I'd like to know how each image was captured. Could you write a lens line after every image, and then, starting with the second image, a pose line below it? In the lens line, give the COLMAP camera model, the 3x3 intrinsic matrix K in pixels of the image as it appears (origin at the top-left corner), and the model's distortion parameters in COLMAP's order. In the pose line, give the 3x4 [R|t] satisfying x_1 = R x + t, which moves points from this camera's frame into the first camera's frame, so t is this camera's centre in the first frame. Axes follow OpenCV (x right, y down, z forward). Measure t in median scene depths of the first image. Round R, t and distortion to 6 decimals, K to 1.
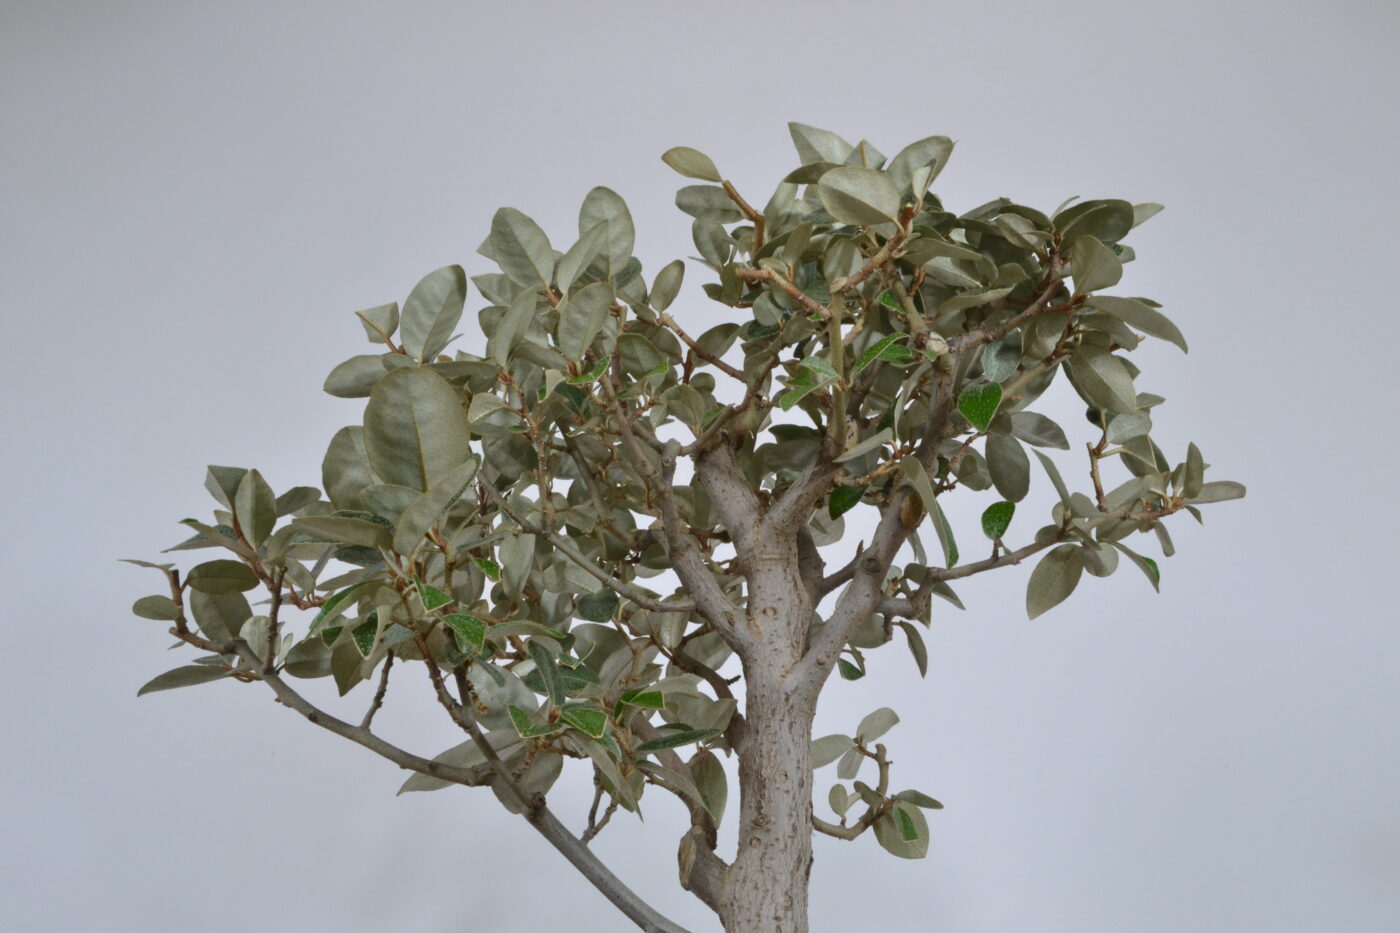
lens RADIAL K [[1384.3, 0, 698.8], [0, 1384.3, 467.9], [0, 0, 1]] dist [-0.012735, 0.000000]
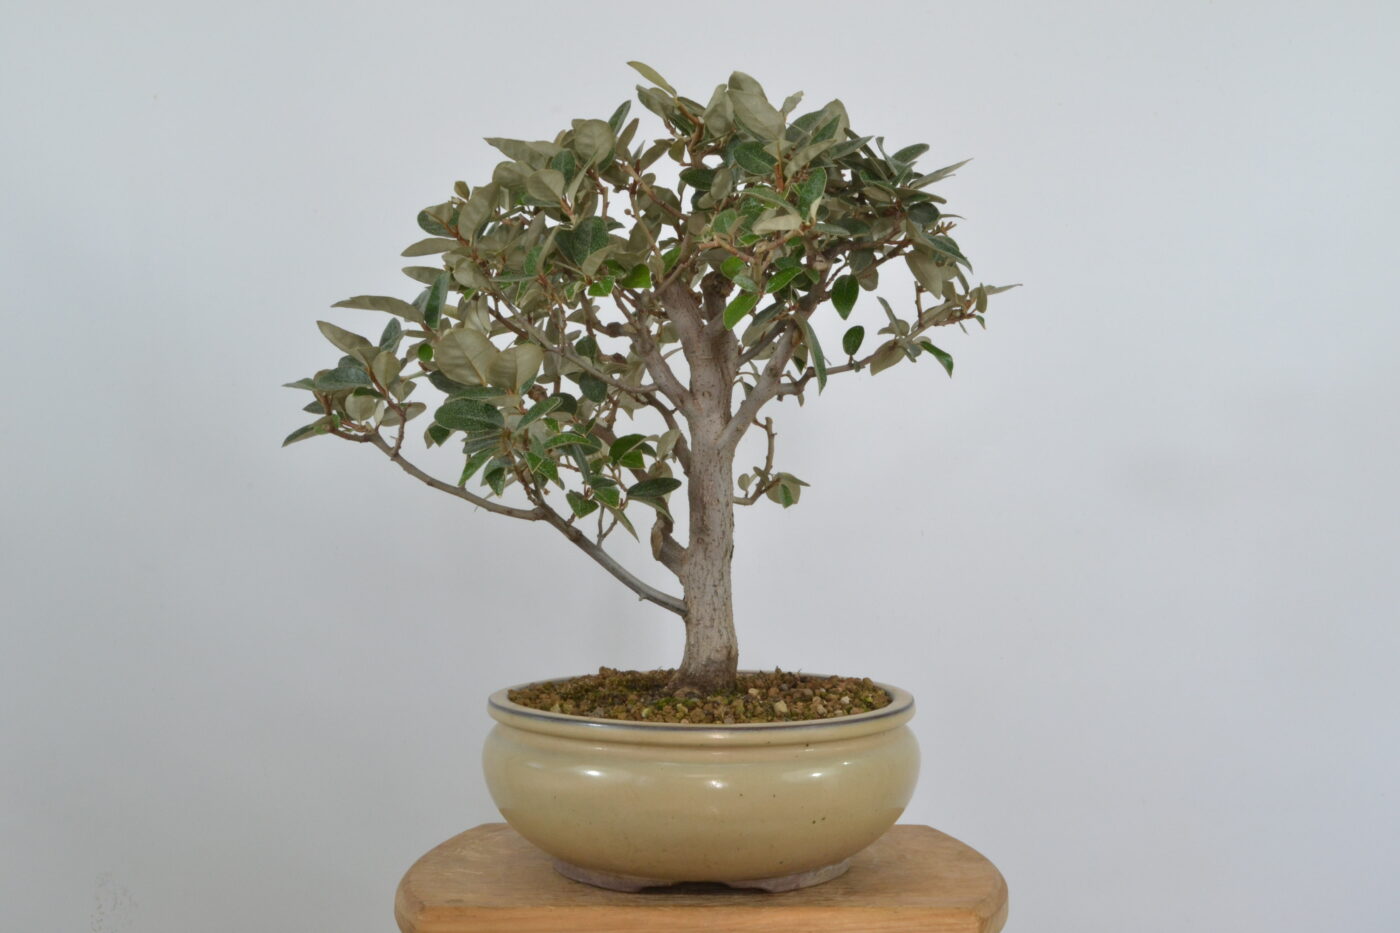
lens RADIAL K [[1921.4, 0, 699.7], [0, 1921.4, 466.0], [0, 0, 1]] dist [0.014898, 0.000000]
pose [[0.992772, -0.039523, 0.113322, -0.209481], [-0.016781, 0.889235, 0.457142, -0.831241], [-0.118837, -0.455739, 0.882145, -0.967409]]
